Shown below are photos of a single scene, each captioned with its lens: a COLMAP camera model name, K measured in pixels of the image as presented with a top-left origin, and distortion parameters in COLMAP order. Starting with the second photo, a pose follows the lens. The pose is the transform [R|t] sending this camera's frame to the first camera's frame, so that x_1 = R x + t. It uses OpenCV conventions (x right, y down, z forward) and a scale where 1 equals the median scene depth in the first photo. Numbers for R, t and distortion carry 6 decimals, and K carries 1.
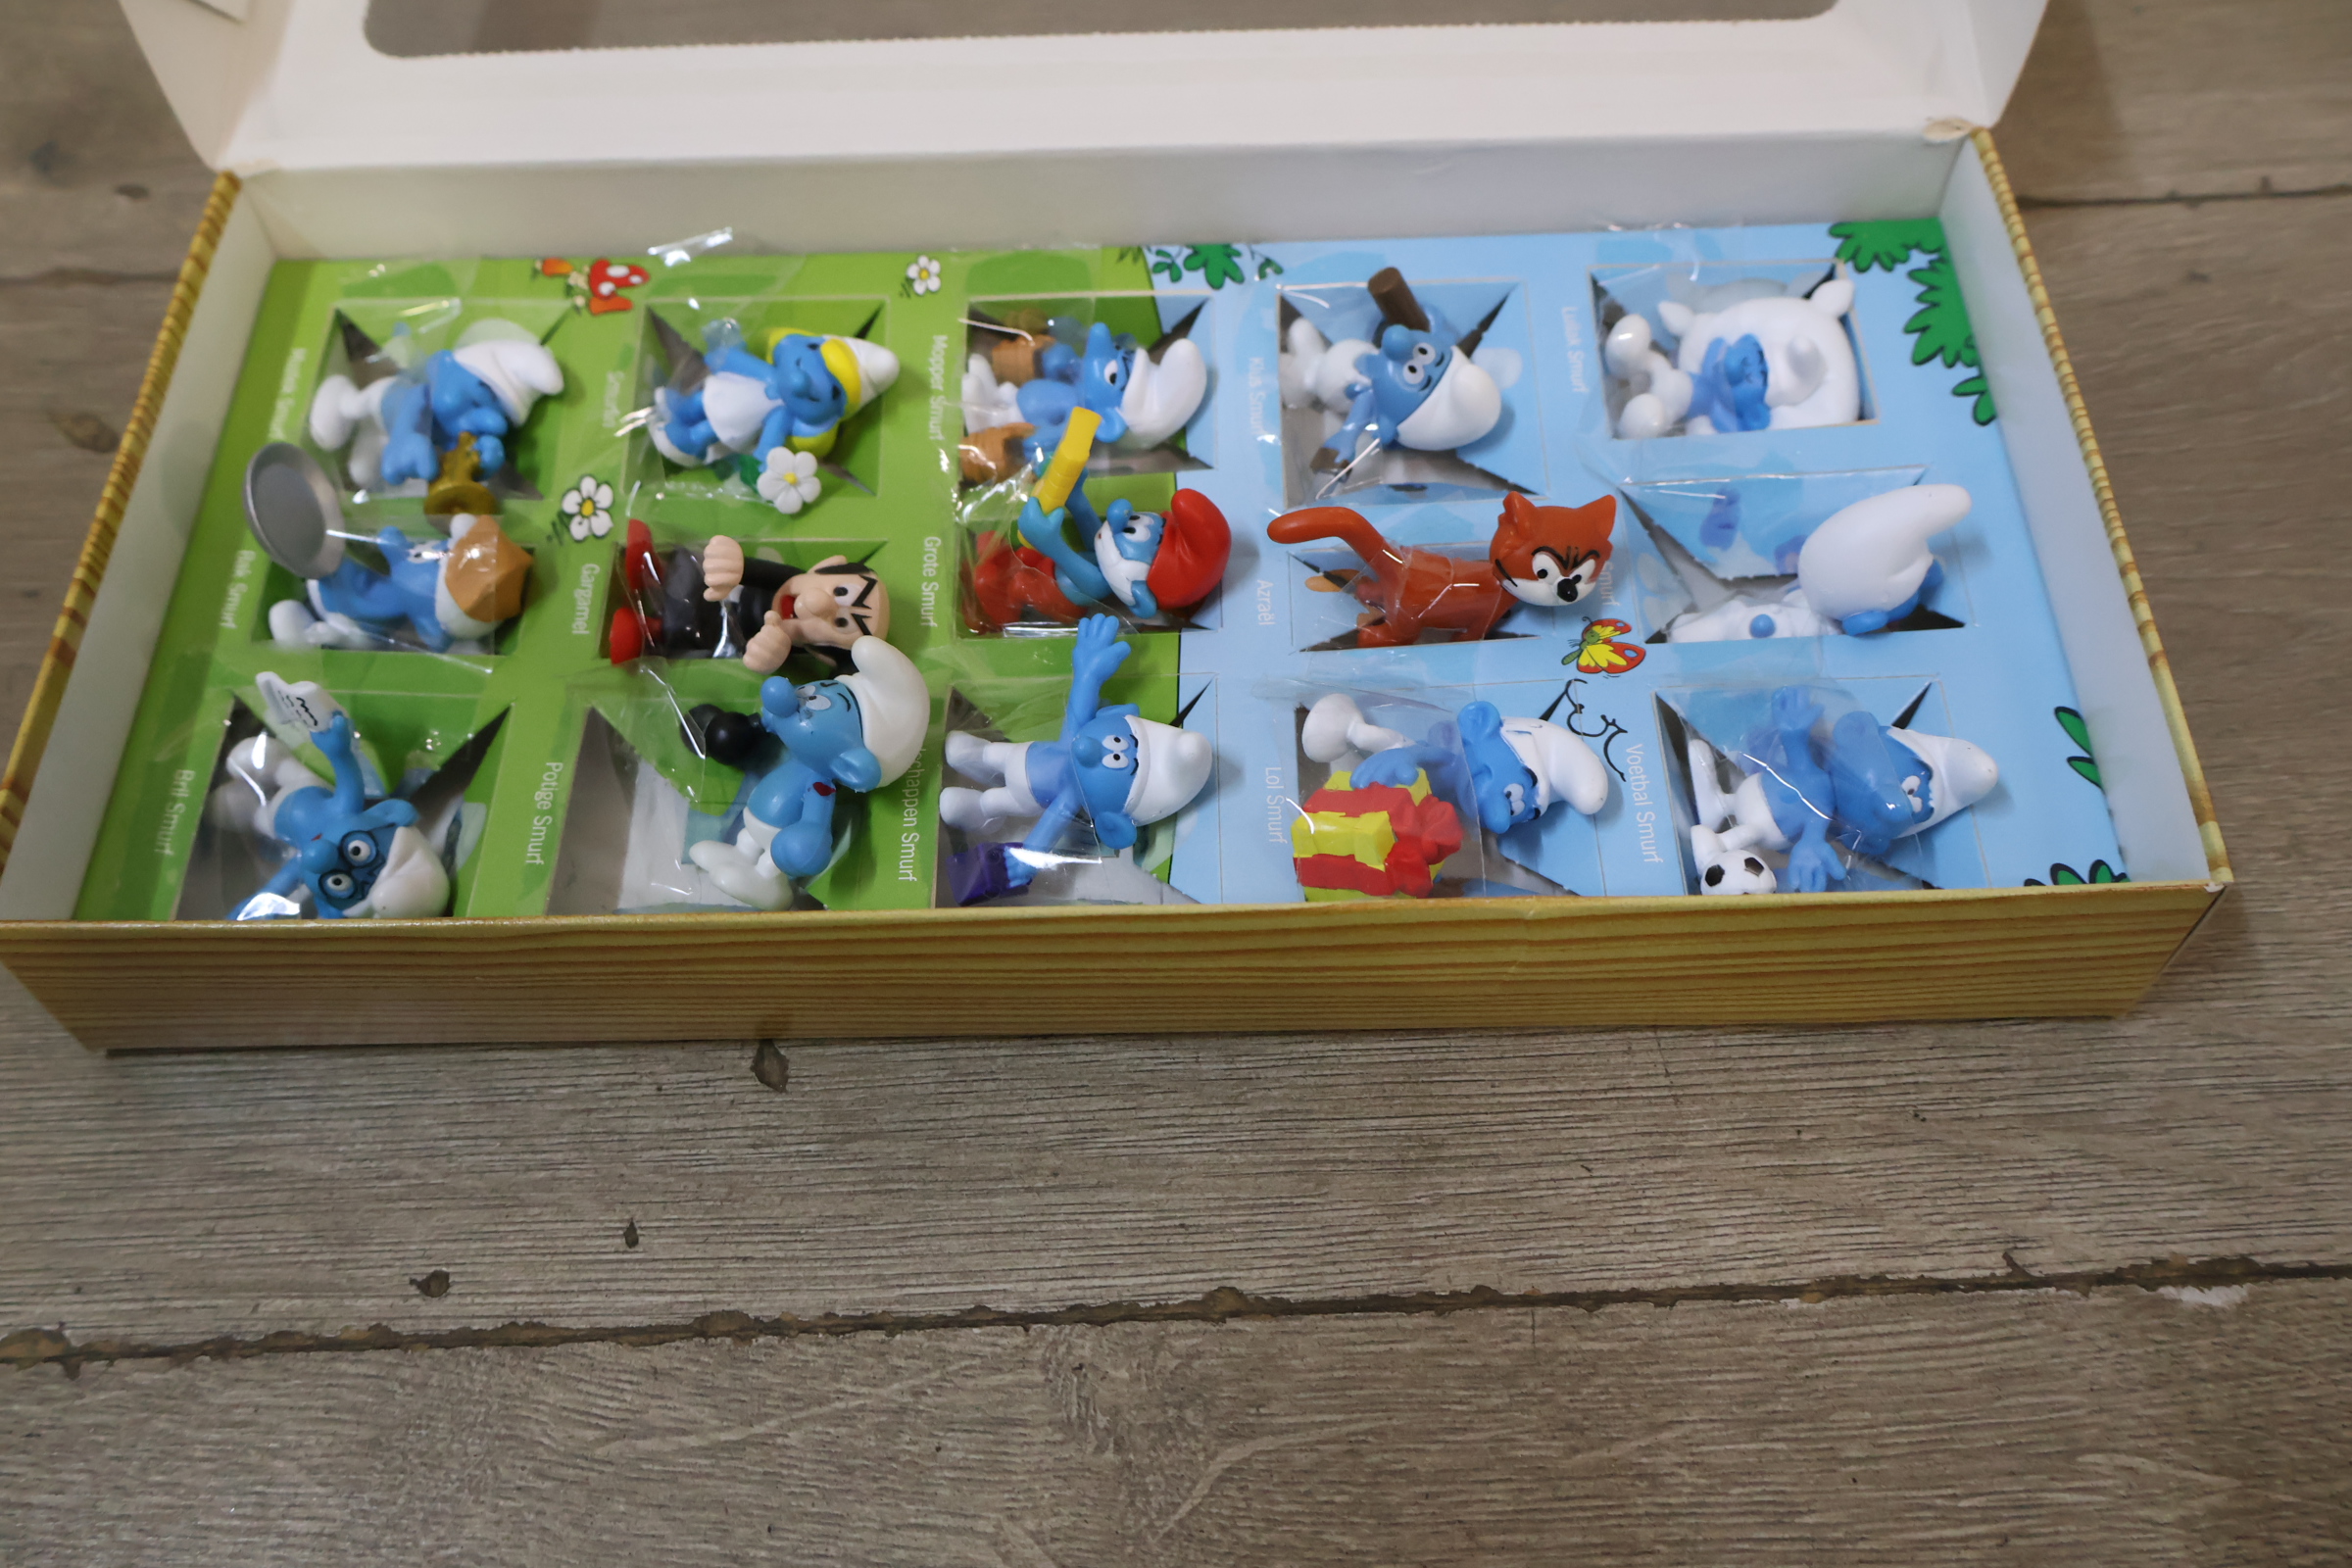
lens RADIAL K [[2161.3, 0, 1145.4], [0, 2161.3, 781.6], [0, 0, 1]] dist [0.003086, 0.001978]
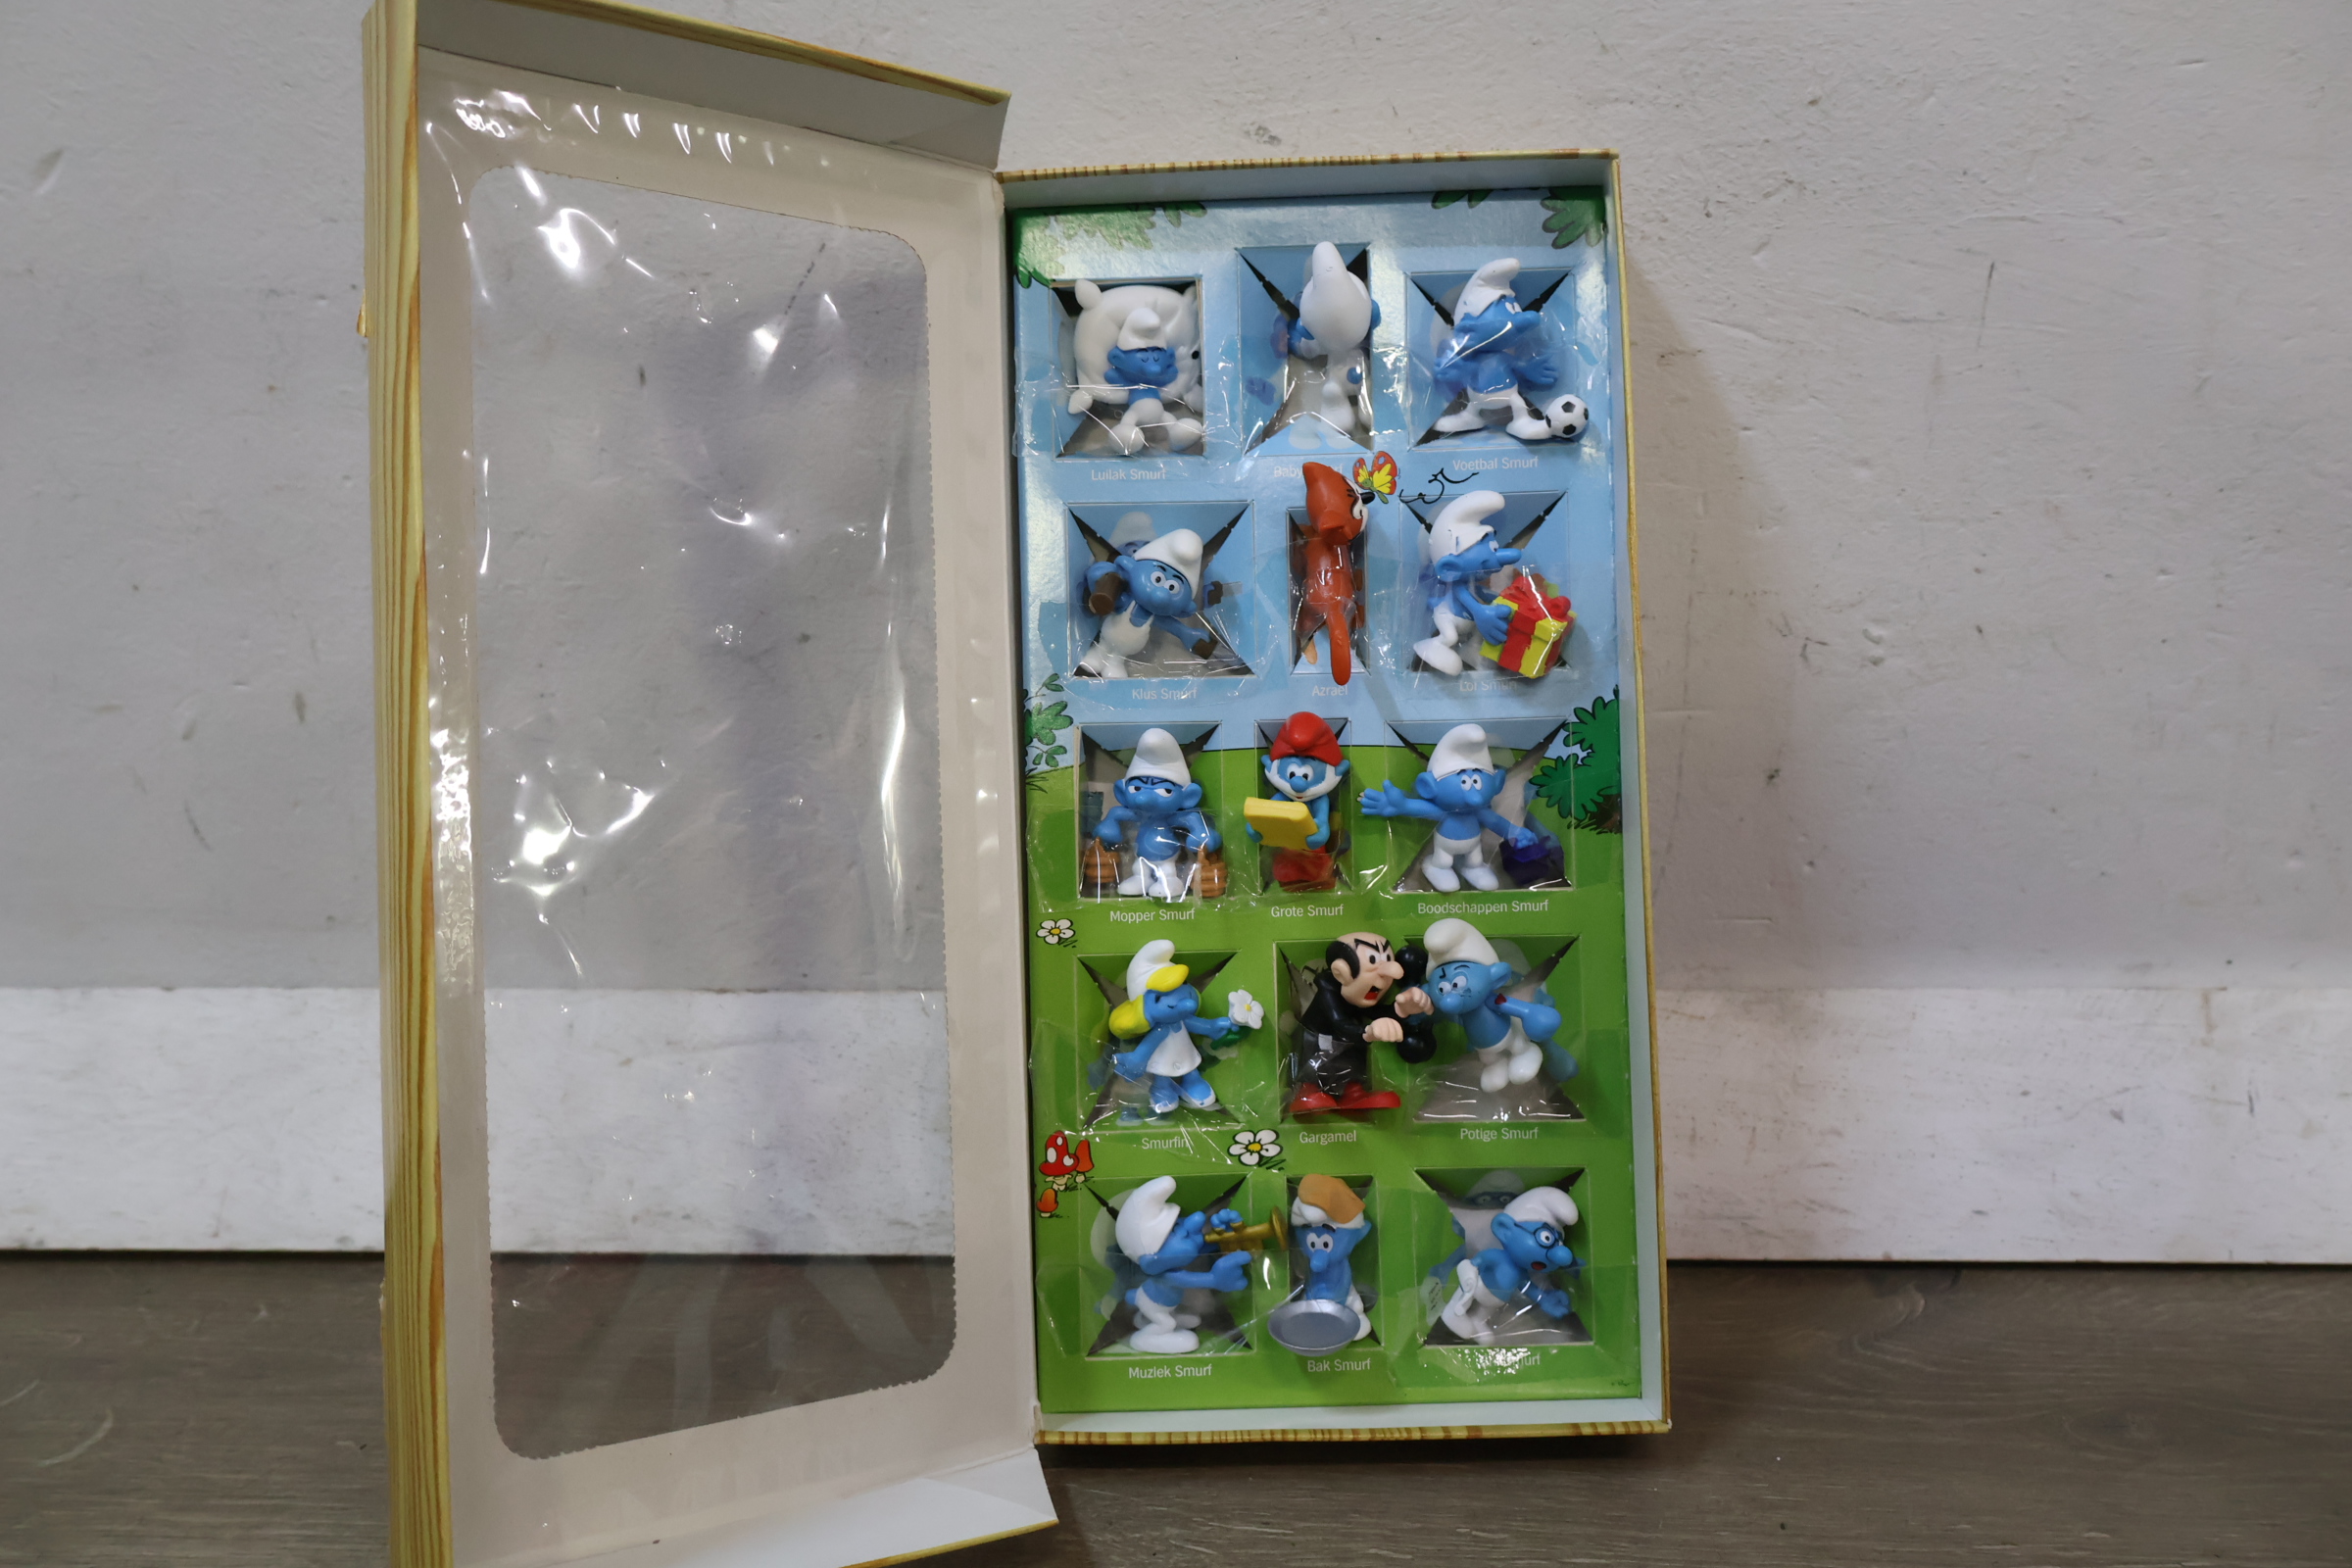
lens RADIAL K [[2103.2, 0, 1176.0], [0, 2103.2, 784.0], [0, 0, 1]] dist [0.012792, -0.001486]
pose [[-0.015654, -0.997719, 0.065667, -0.104861], [0.858383, 0.020270, 0.512610, -0.921495], [-0.512771, 0.064392, 0.856107, -0.214901]]
